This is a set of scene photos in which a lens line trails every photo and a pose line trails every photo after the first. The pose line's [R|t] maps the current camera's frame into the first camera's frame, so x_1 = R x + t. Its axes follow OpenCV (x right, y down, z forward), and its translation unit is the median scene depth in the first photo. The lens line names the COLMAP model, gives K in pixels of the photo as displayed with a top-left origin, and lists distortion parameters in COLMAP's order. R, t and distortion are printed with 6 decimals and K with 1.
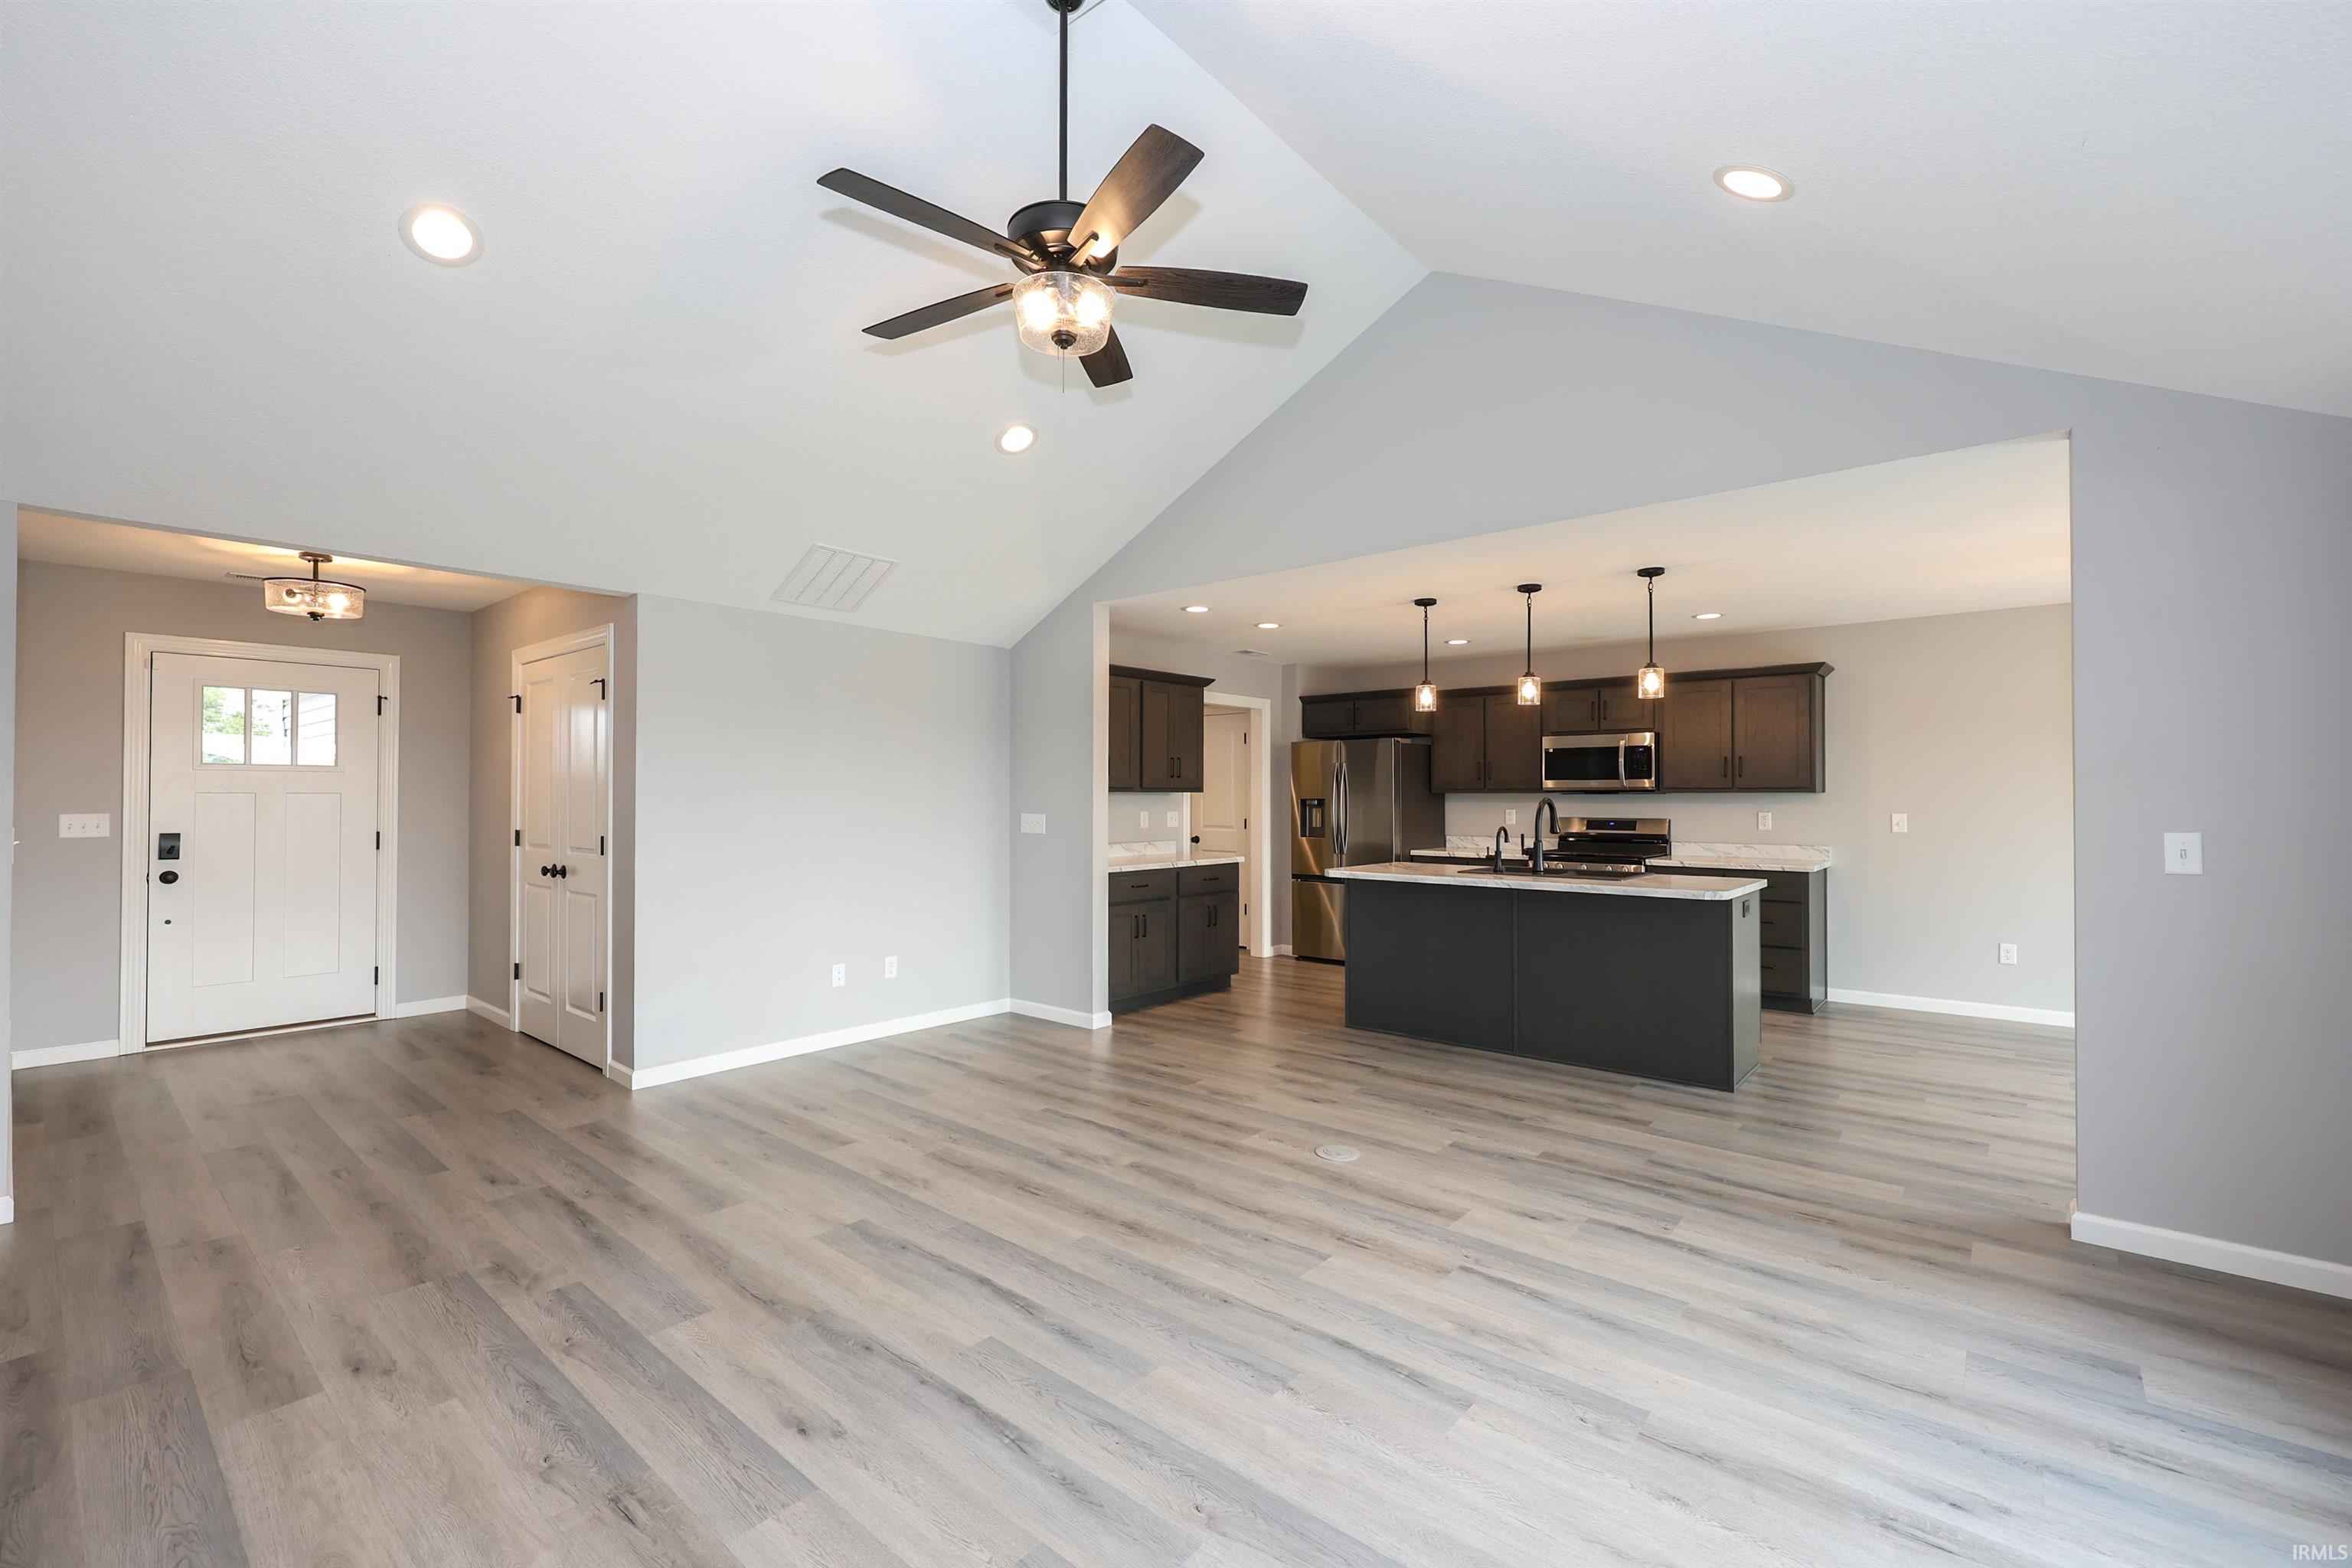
lens RADIAL K [[988.0, 0, 1150.3], [0, 988.0, 778.2], [0, 0, 1]] dist [-0.000889, -0.000039]
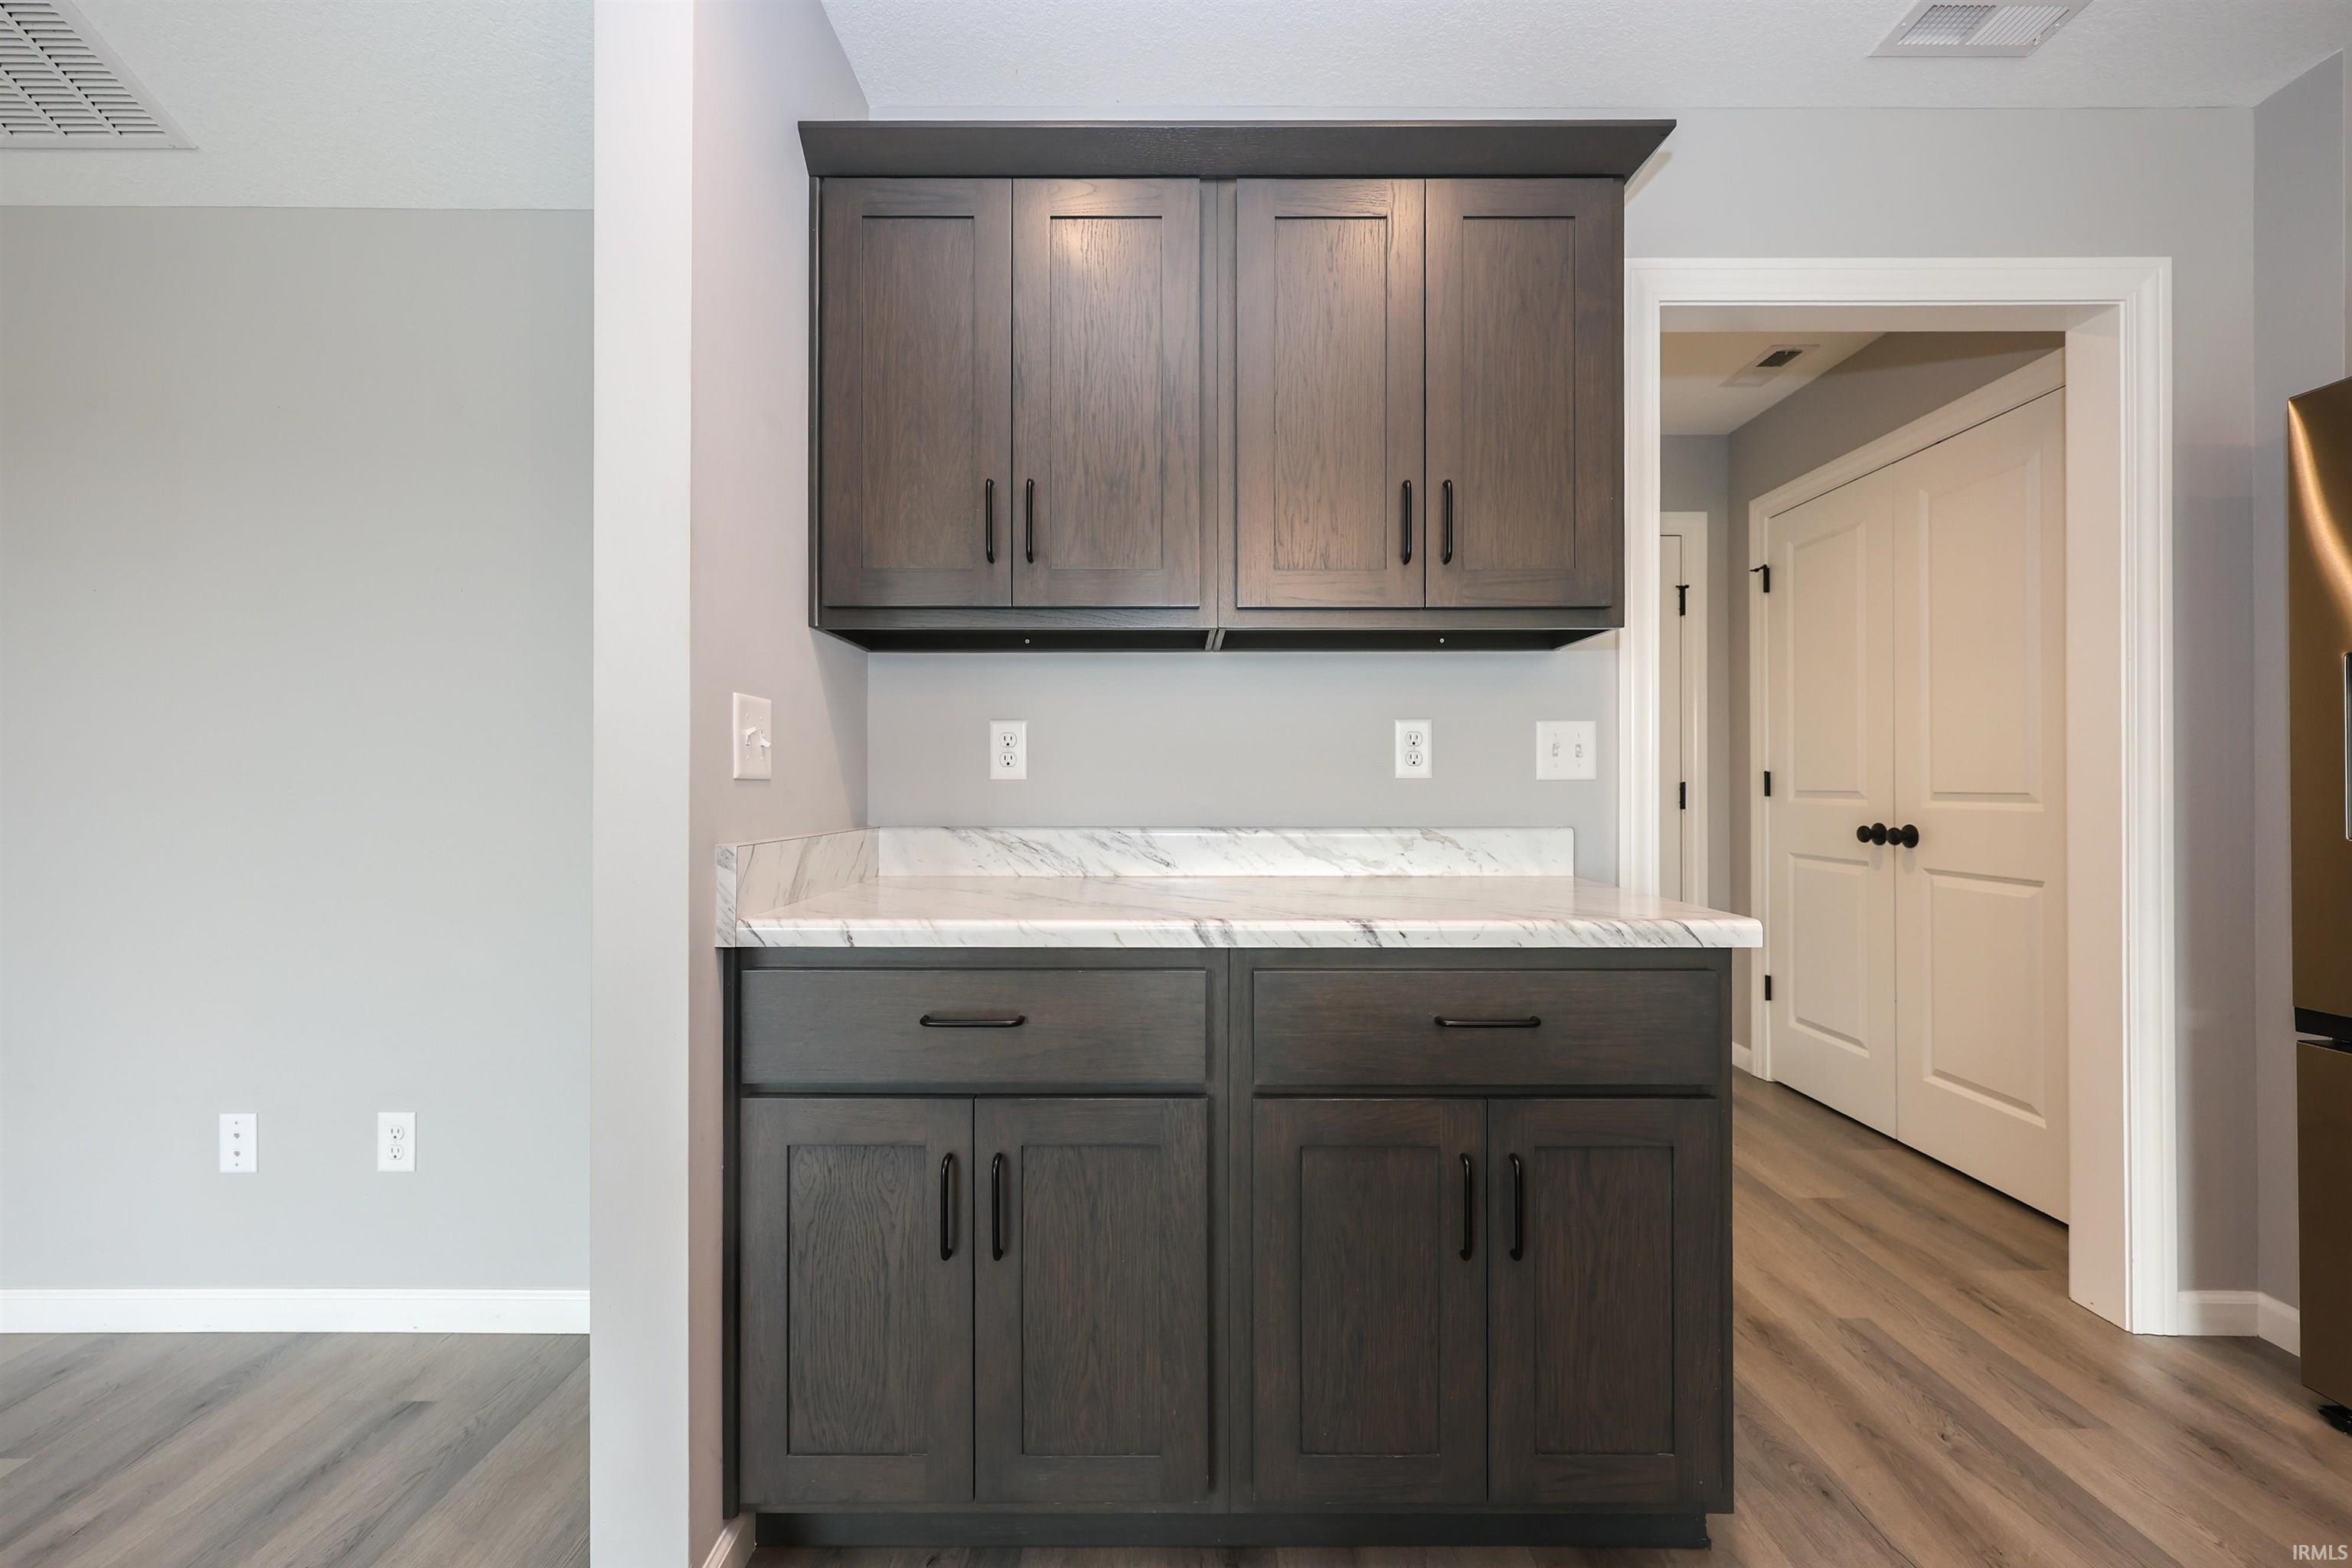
lens RADIAL K [[1032.3, 0, 1194.6], [0, 1032.3, 766.7], [0, 0, 1]] dist [-0.002162, -0.000688]
pose [[0.653148, -0.011729, -0.757139, 0.239563], [0.014644, 0.999889, -0.002857, 0.073276], [0.757088, -0.009222, 0.653247, 1.191687]]
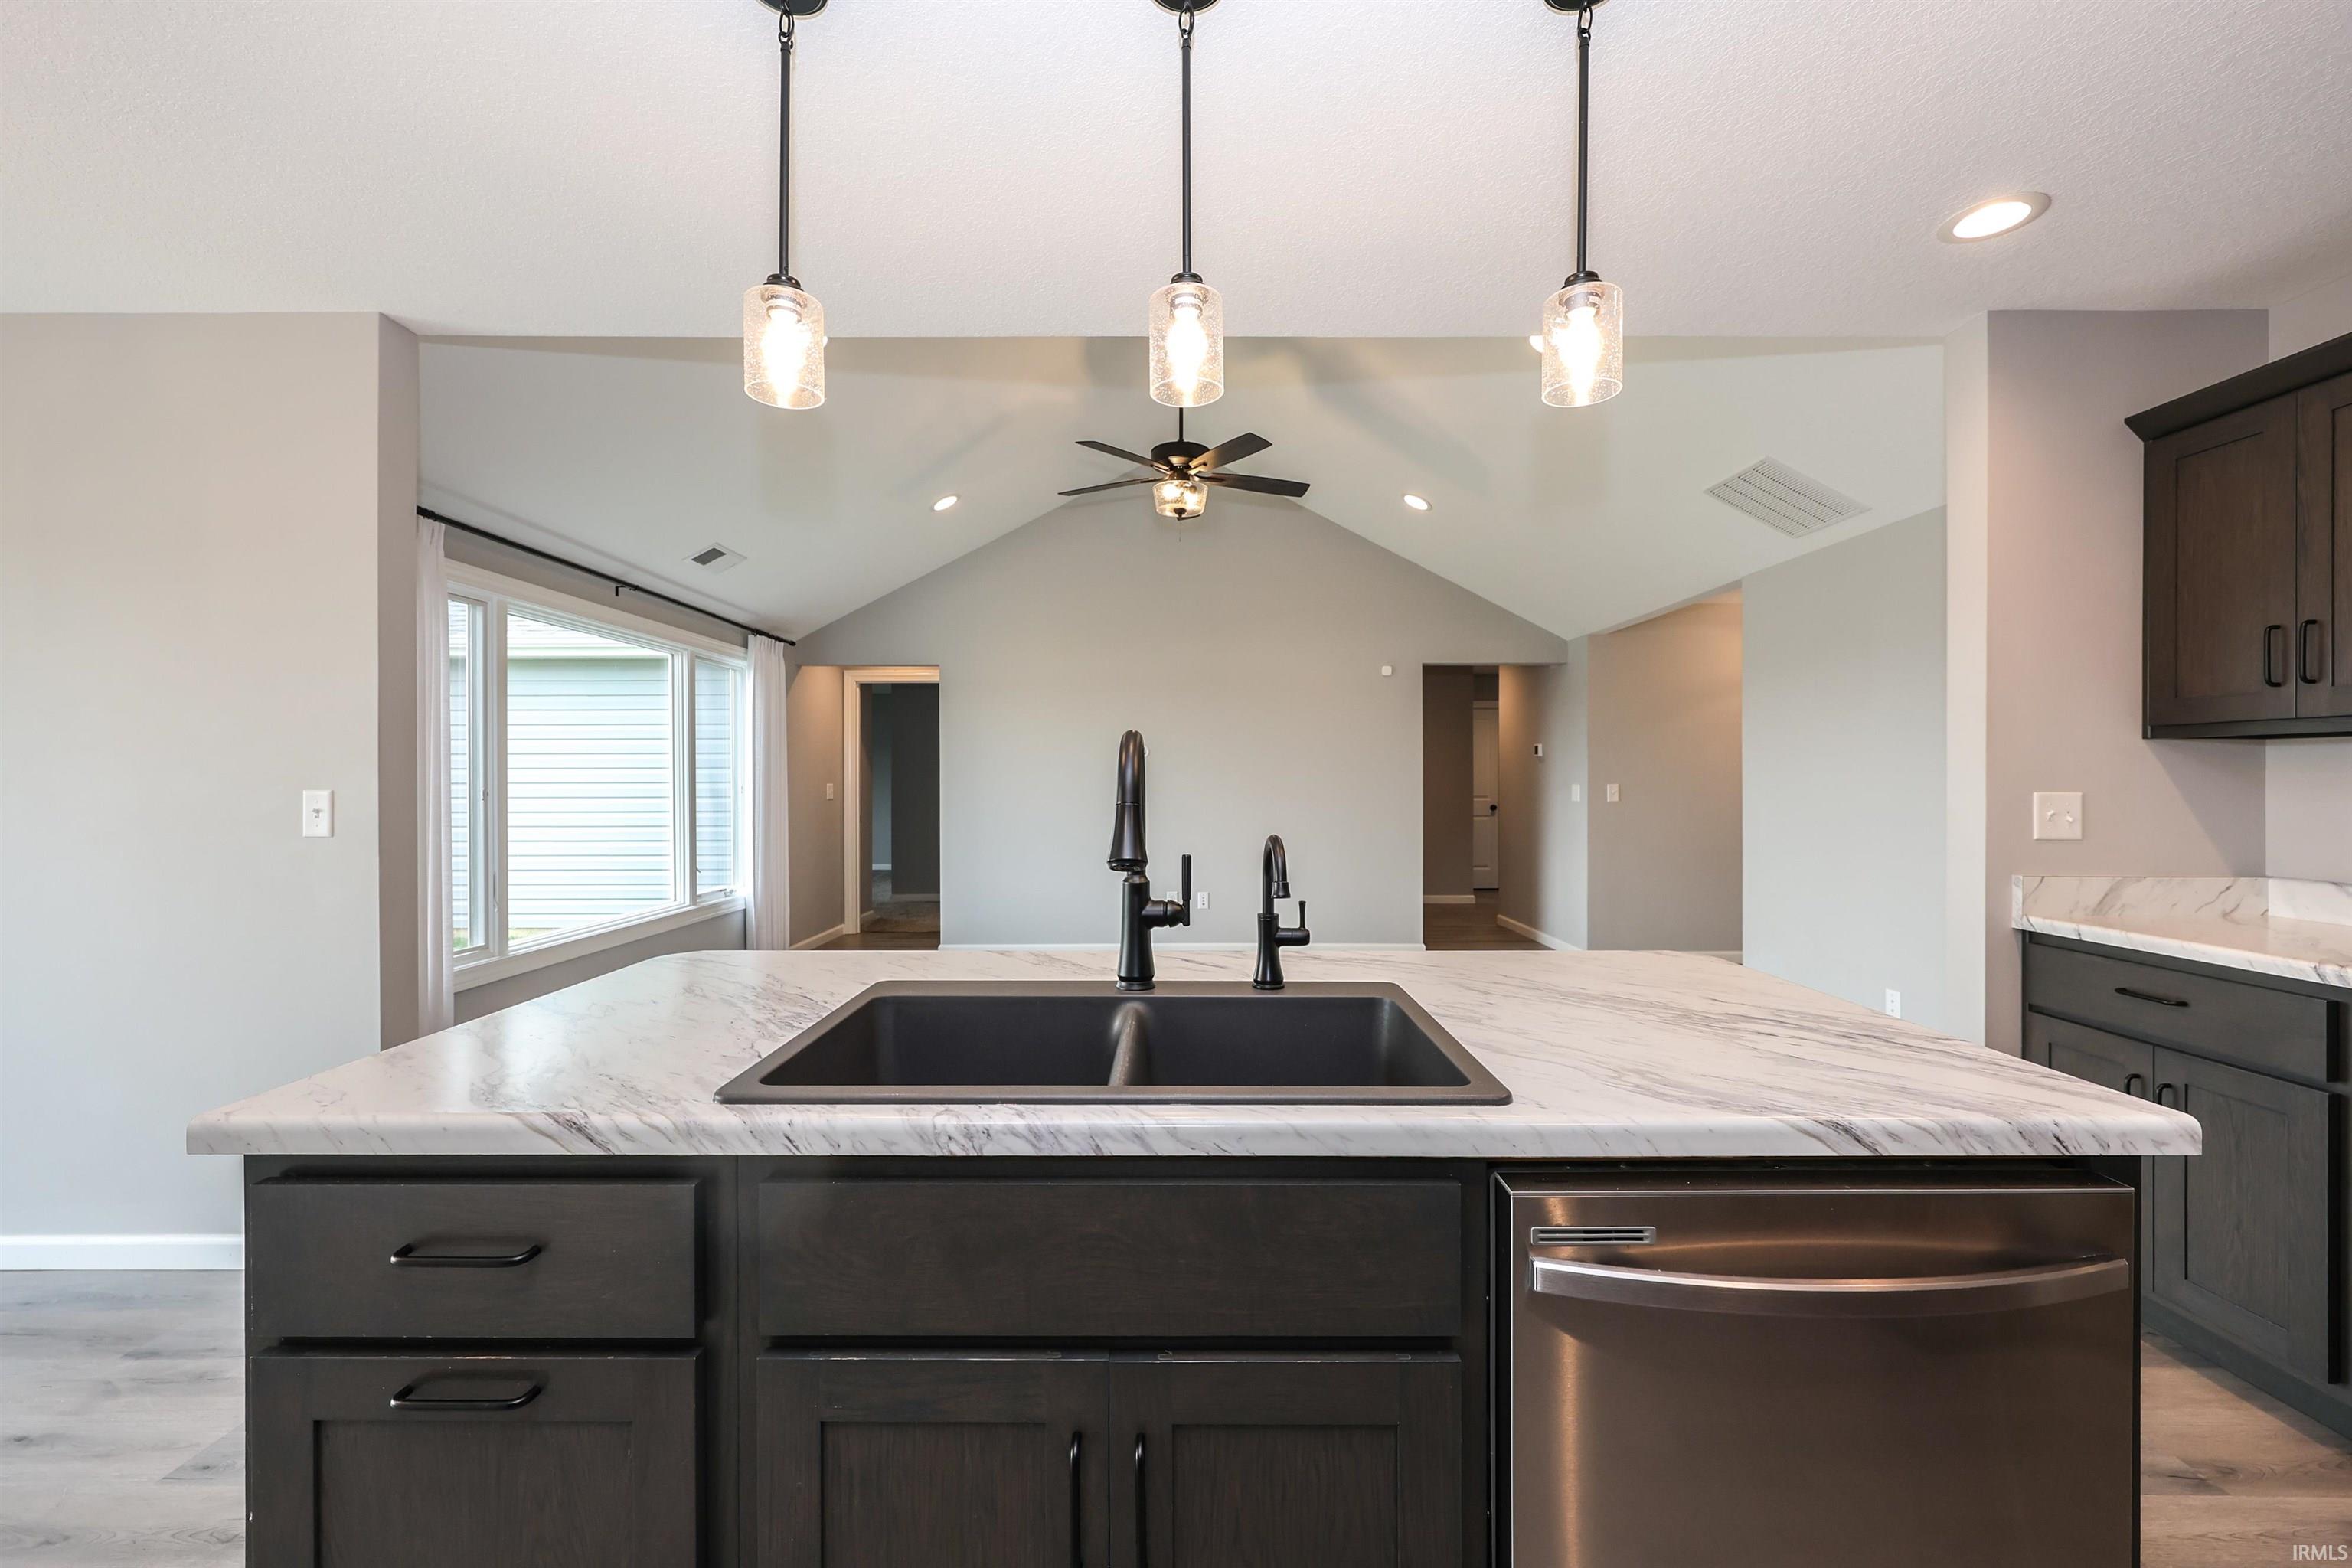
lens RADIAL K [[935.3, 0, 1179.8], [0, 935.3, 794.8], [0, 0, 1]] dist [-0.001447, -0.000258]
pose [[-0.745640, 0.010069, -0.666273, 0.620878], [0.010210, 0.999941, 0.003684, 0.041365], [0.666271, -0.004056, -0.745699, 1.366565]]
